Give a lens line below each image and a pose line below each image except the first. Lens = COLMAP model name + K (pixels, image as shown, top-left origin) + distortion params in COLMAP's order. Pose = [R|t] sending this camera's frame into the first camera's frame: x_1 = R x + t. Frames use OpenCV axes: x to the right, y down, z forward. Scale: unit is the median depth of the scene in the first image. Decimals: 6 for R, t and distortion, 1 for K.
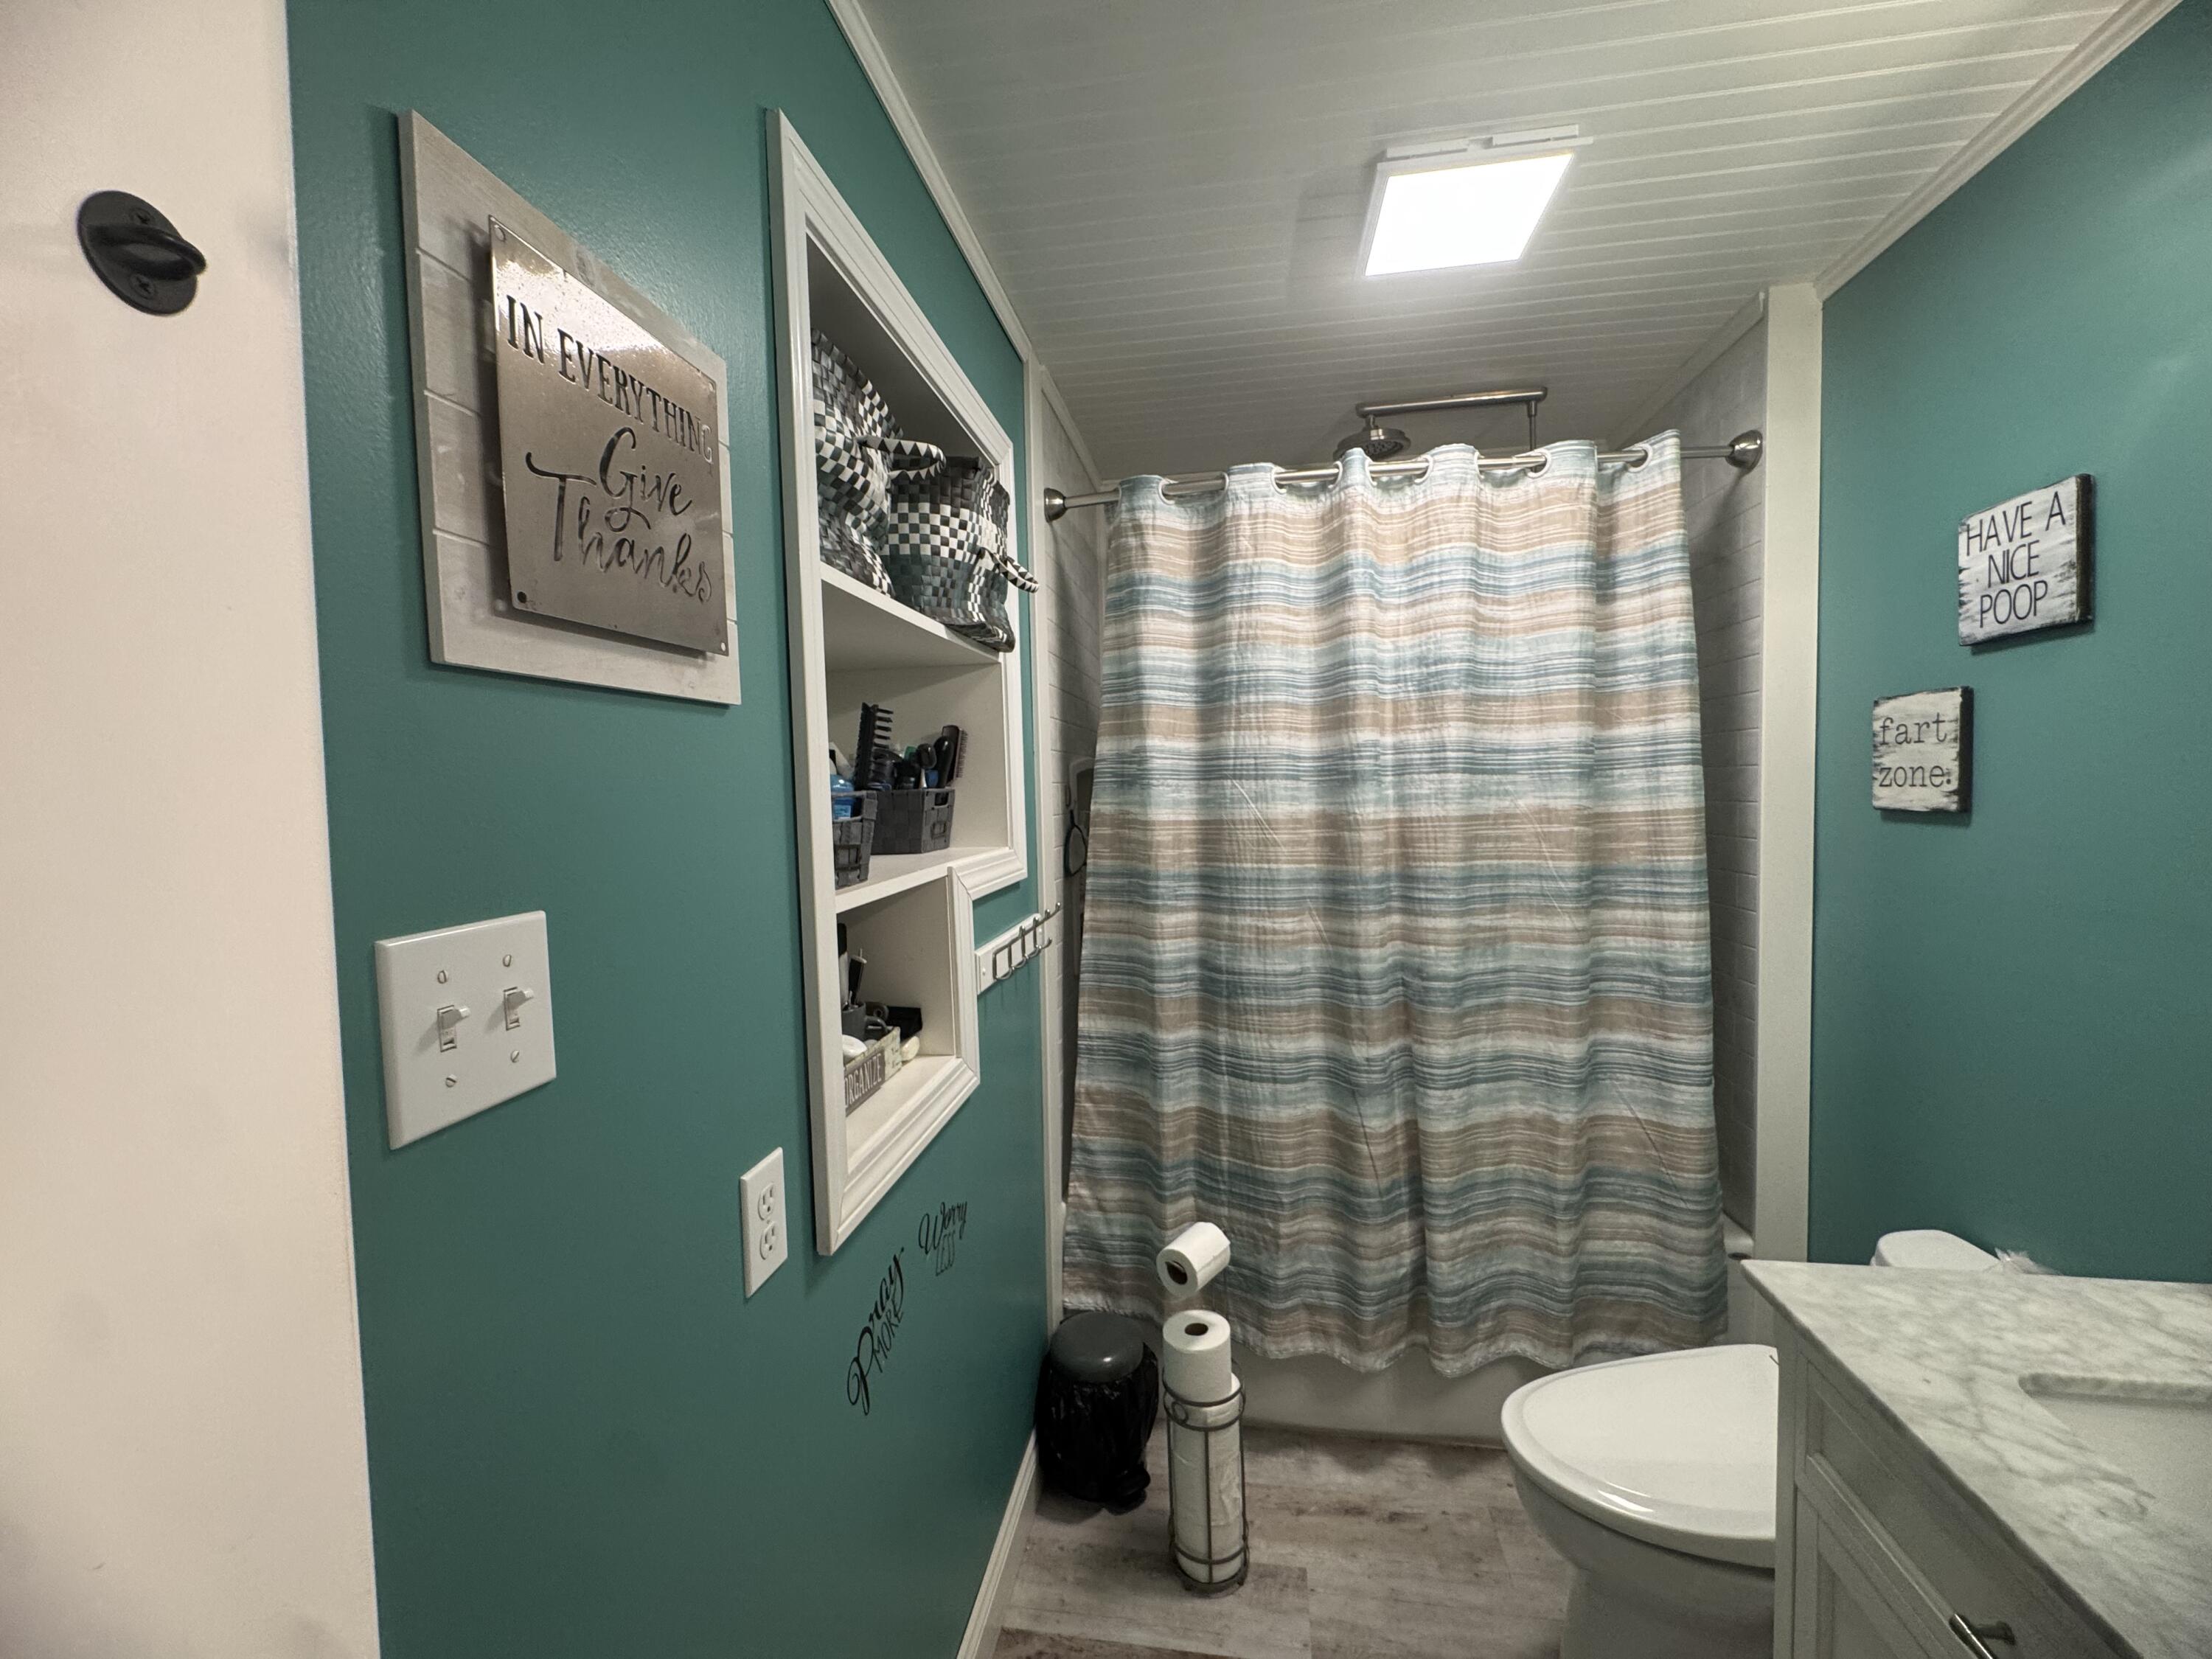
lens RADIAL K [[884.3, 0, 1104.0], [0, 884.3, 828.4], [0, 0, 1]] dist [-0.005616, 0.000596]
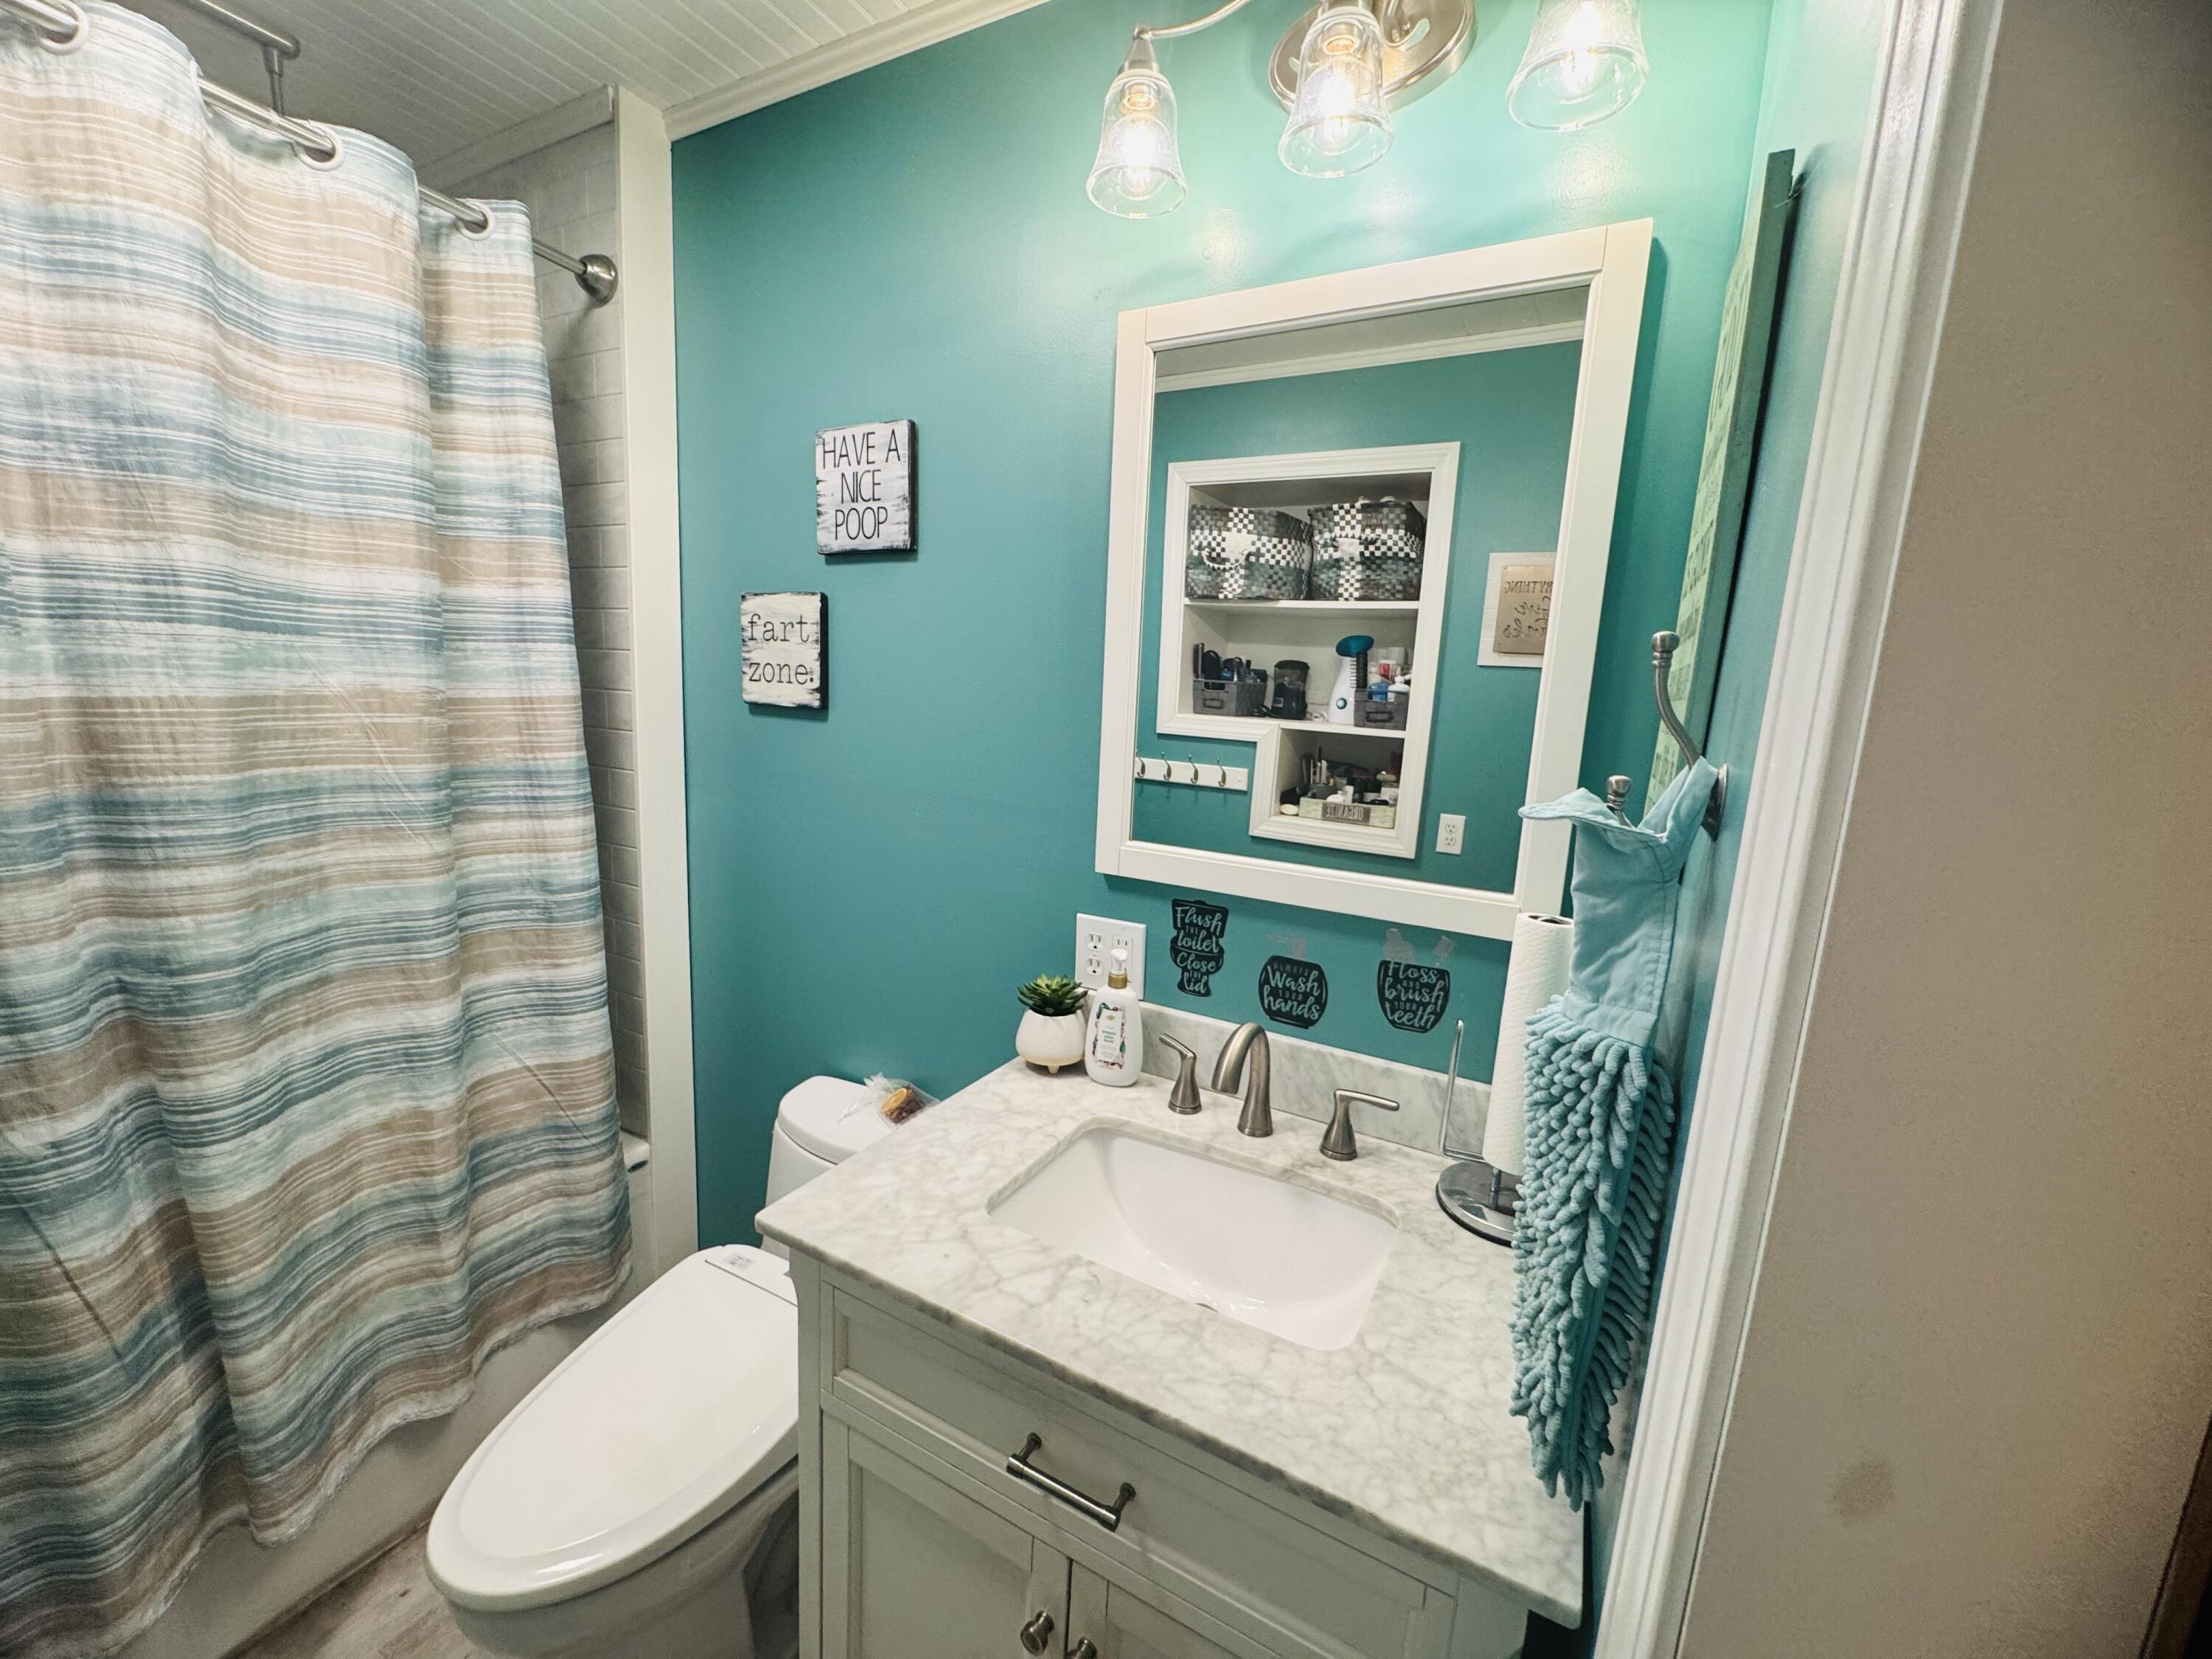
lens RADIAL K [[884.3, 0, 1109.8], [0, 884.3, 828.4], [0, 0, 1]] dist [-0.005616, 0.000596]
pose [[0.327972, -0.111542, 0.938079, 0.025454], [-0.015455, 0.992238, 0.123386, -0.008823], [-0.944561, -0.054966, 0.323702, 0.221453]]
